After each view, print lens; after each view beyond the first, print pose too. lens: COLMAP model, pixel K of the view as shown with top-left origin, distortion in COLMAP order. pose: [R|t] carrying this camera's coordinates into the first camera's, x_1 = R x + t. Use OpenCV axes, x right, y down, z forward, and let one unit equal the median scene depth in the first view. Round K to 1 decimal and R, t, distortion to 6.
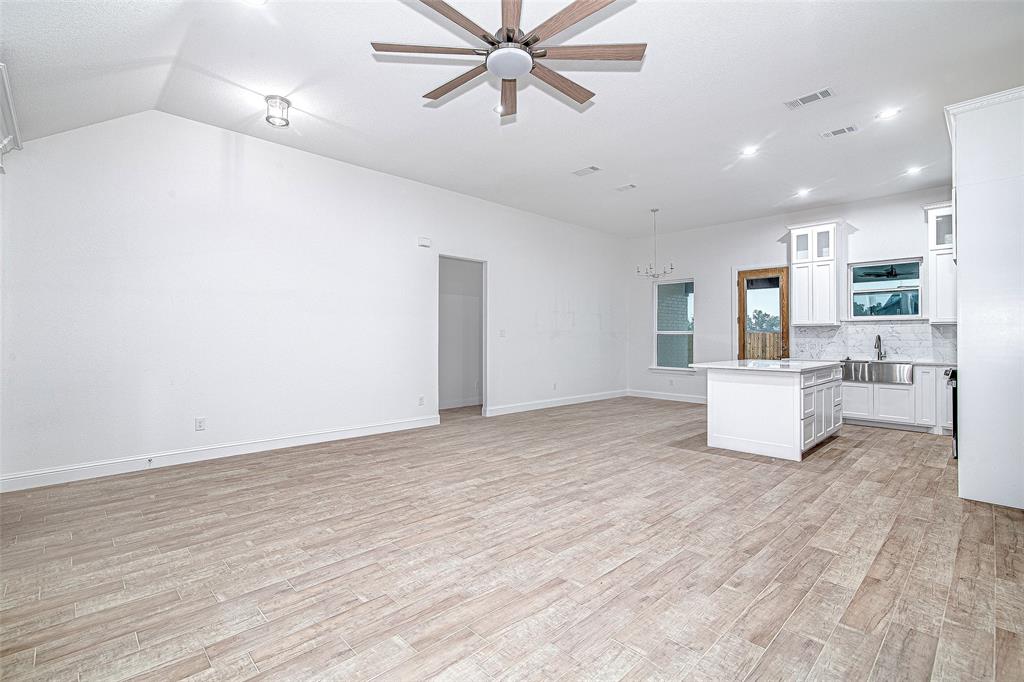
lens RADIAL K [[466.2, 0, 512.9], [0, 466.2, 334.1], [0, 0, 1]] dist [0.001164, 0.000334]
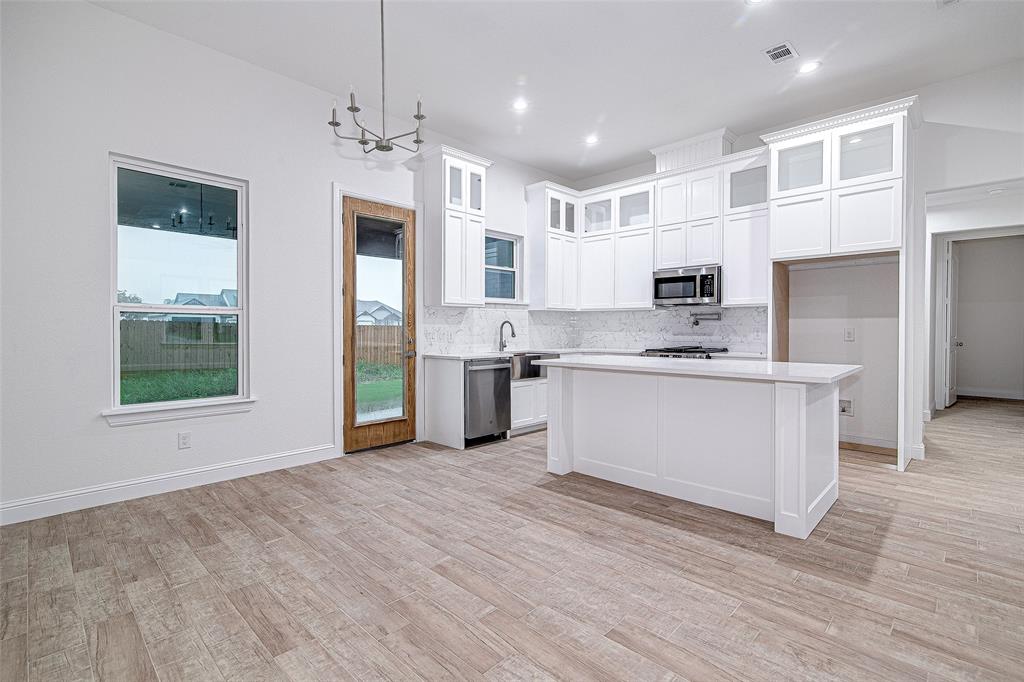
lens RADIAL K [[471.8, 0, 498.5], [0, 471.8, 335.0], [0, 0, 1]] dist [0.001536, 0.000240]
pose [[-0.012166, -0.015880, 0.999800, -0.051508], [-0.006041, 0.999857, 0.015808, 0.012712], [-0.999908, -0.005847, -0.012260, 0.943121]]
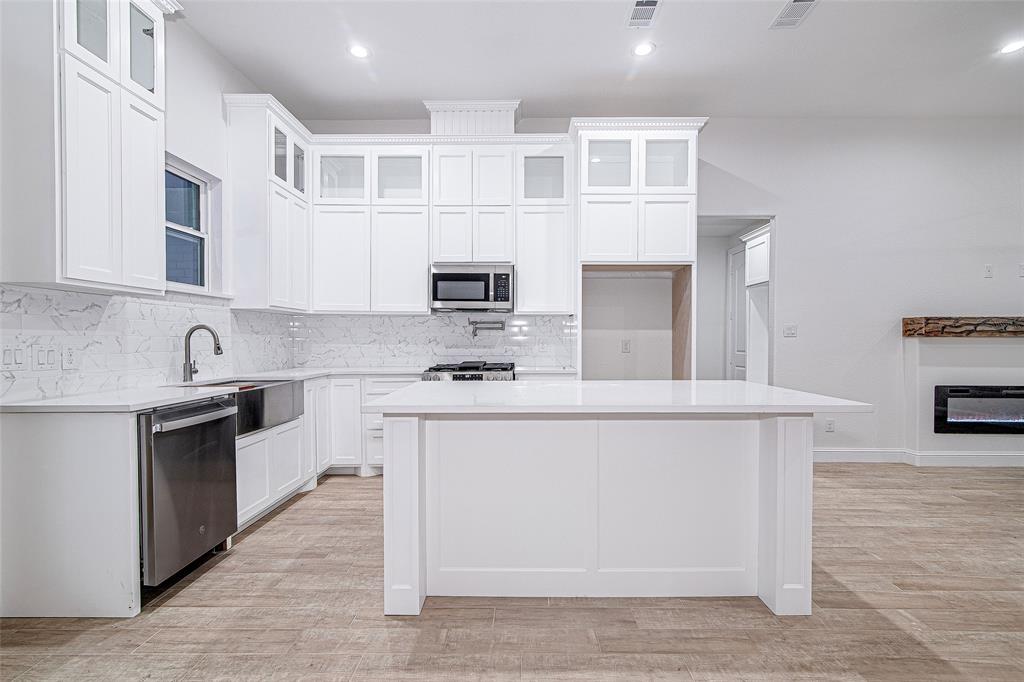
lens RADIAL K [[473.0, 0, 514.7], [0, 473.0, 349.0], [0, 0, 1]] dist [0.001351, 0.000325]
pose [[-0.706642, -0.017376, 0.707358, 0.226173], [-0.007874, 0.999830, 0.016694, 0.013883], [-0.707528, 0.006227, -0.706658, 1.020447]]
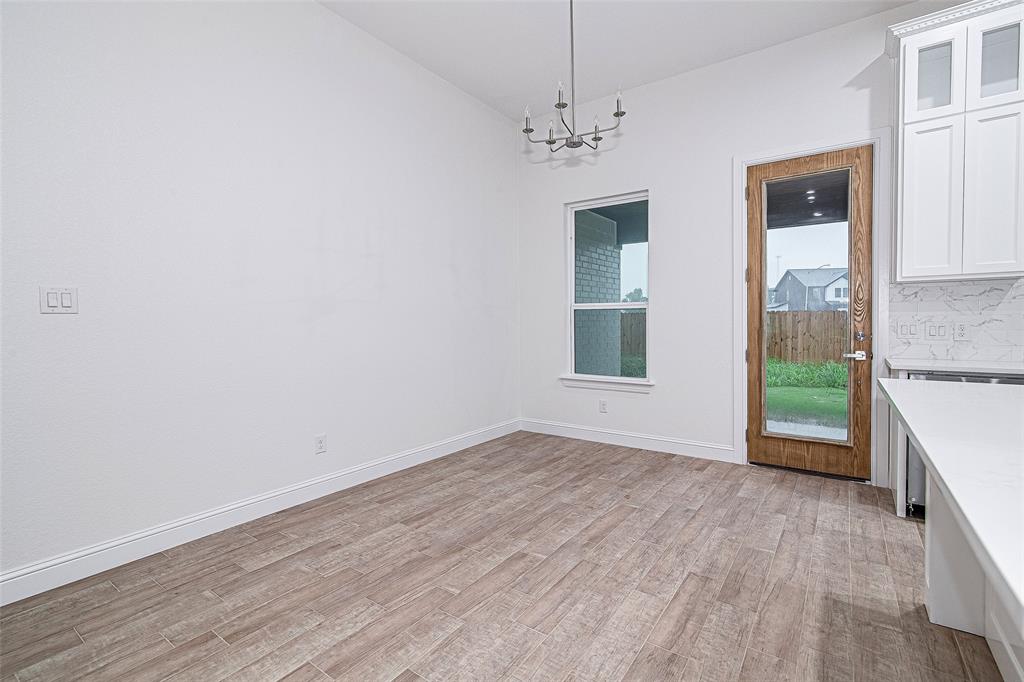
lens RADIAL K [[466.2, 0, 512.9], [0, 466.2, 334.1], [0, 0, 1]] dist [0.001164, 0.000334]
pose [[0.983493, -0.017216, 0.180123, 0.199402], [0.011346, 0.999372, 0.033567, 0.010938], [-0.180588, -0.030970, 0.983071, 0.671129]]
